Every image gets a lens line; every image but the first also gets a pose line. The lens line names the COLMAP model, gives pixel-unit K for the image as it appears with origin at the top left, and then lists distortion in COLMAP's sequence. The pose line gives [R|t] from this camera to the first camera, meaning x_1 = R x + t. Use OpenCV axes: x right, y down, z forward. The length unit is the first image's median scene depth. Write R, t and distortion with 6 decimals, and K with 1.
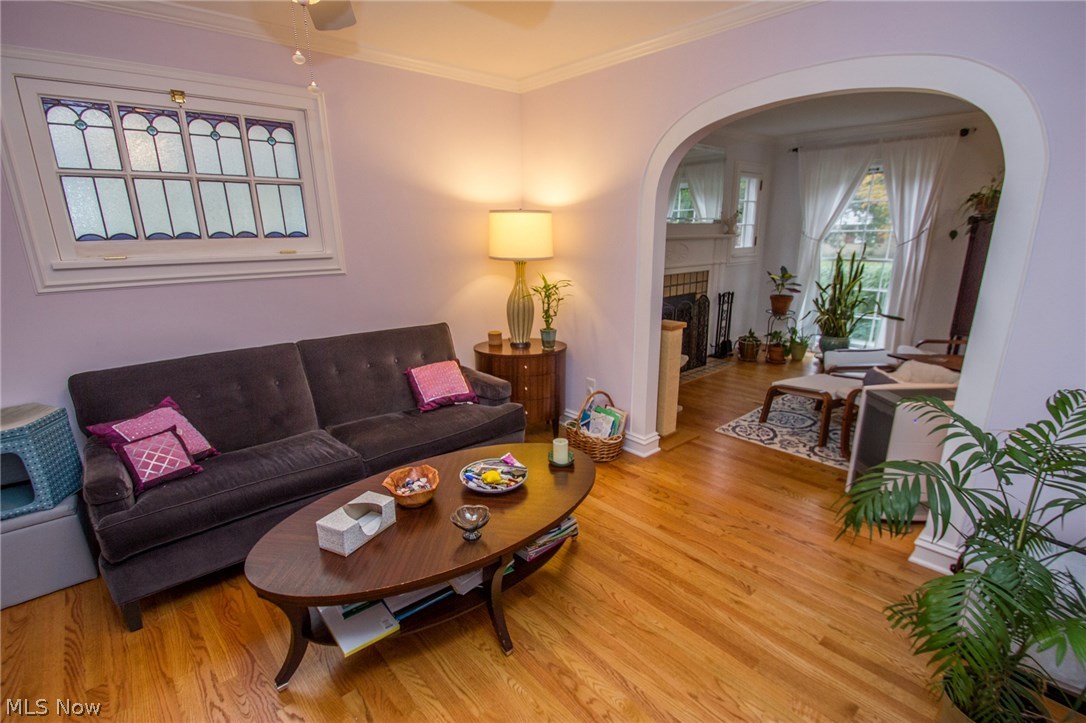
lens RADIAL K [[512.0, 0, 542.8], [0, 512.0, 369.8], [0, 0, 1]] dist [-0.001994, -0.000380]
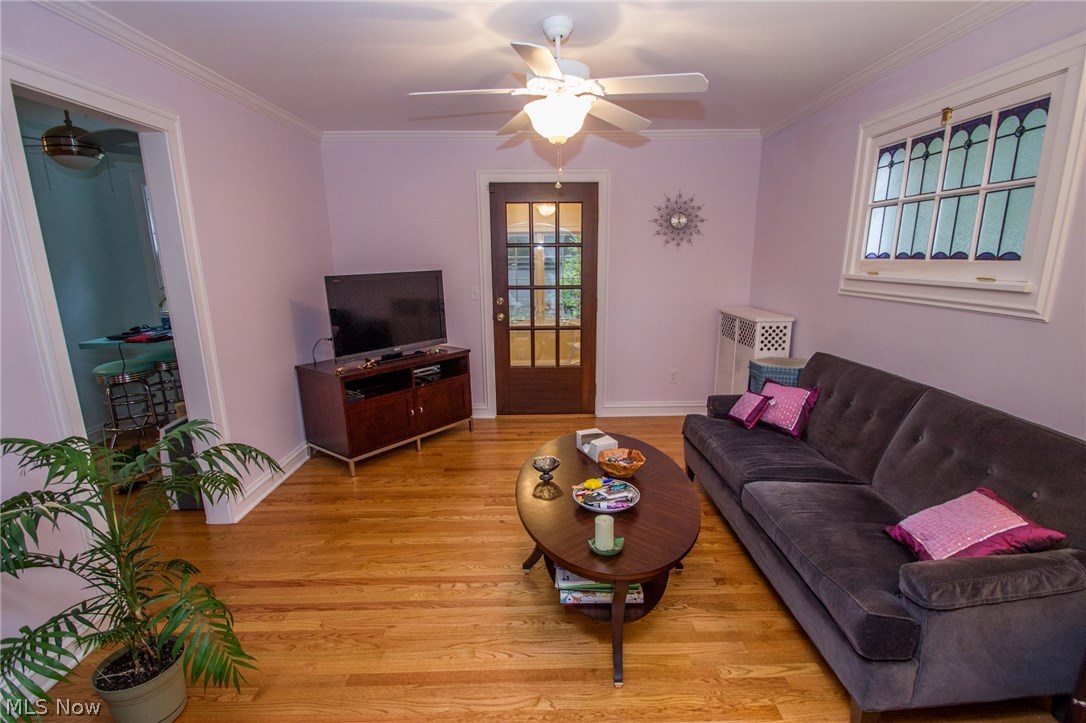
lens RADIAL K [[512.0, 0, 542.4], [0, 512.0, 363.6], [0, 0, 1]] dist [-0.001994, -0.000380]
pose [[-0.656817, 0.169480, -0.734757, 0.548773], [-0.197323, 0.901828, 0.384409, -0.307211], [0.727774, 0.397470, -0.558894, 1.095176]]
